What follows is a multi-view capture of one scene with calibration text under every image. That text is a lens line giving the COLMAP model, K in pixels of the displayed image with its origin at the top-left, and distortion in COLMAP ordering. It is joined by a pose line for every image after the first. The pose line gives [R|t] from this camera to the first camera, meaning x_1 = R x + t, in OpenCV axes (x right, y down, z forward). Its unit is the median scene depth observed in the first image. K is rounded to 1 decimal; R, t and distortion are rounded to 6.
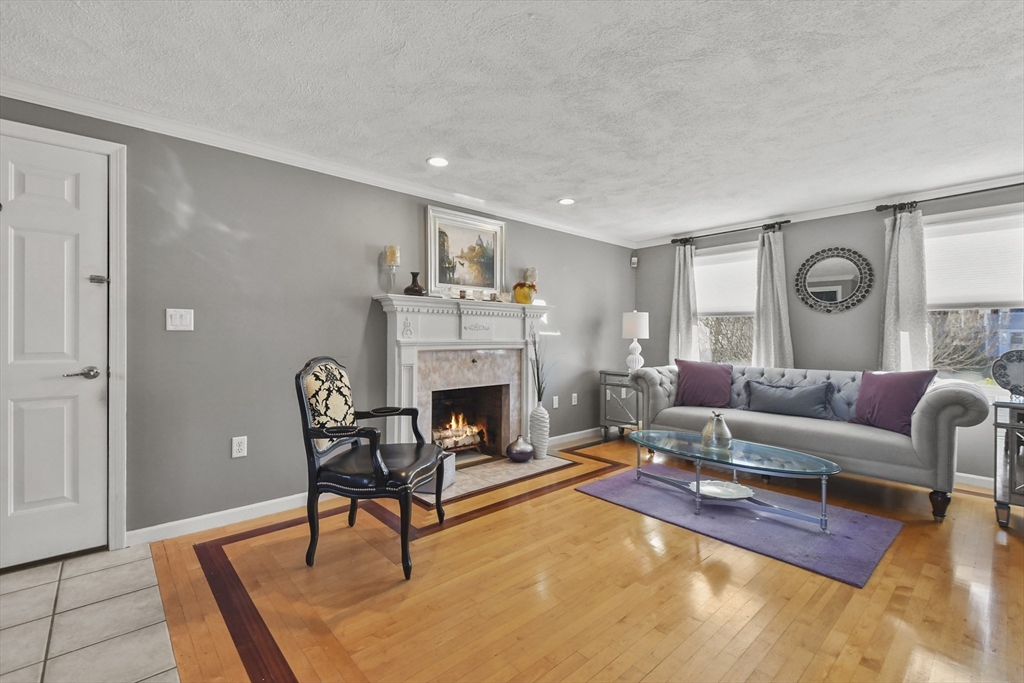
lens RADIAL K [[448.1, 0, 505.7], [0, 448.1, 341.1], [0, 0, 1]] dist [0.011214, -0.007632]
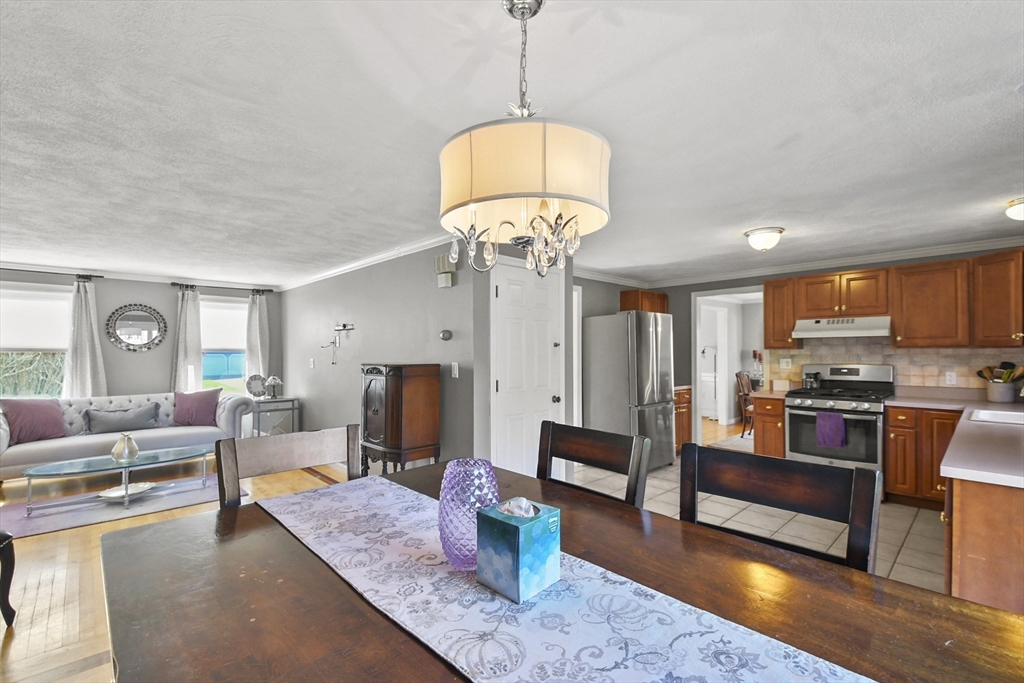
lens RADIAL K [[448.1, 0, 516.3], [0, 448.1, 340.6], [0, 0, 1]] dist [0.011214, -0.007632]
pose [[-0.034055, 0.013820, 0.999324, -0.725498], [0.007318, 0.999881, -0.013579, -0.074664], [-0.999393, 0.006851, -0.034152, -0.105579]]
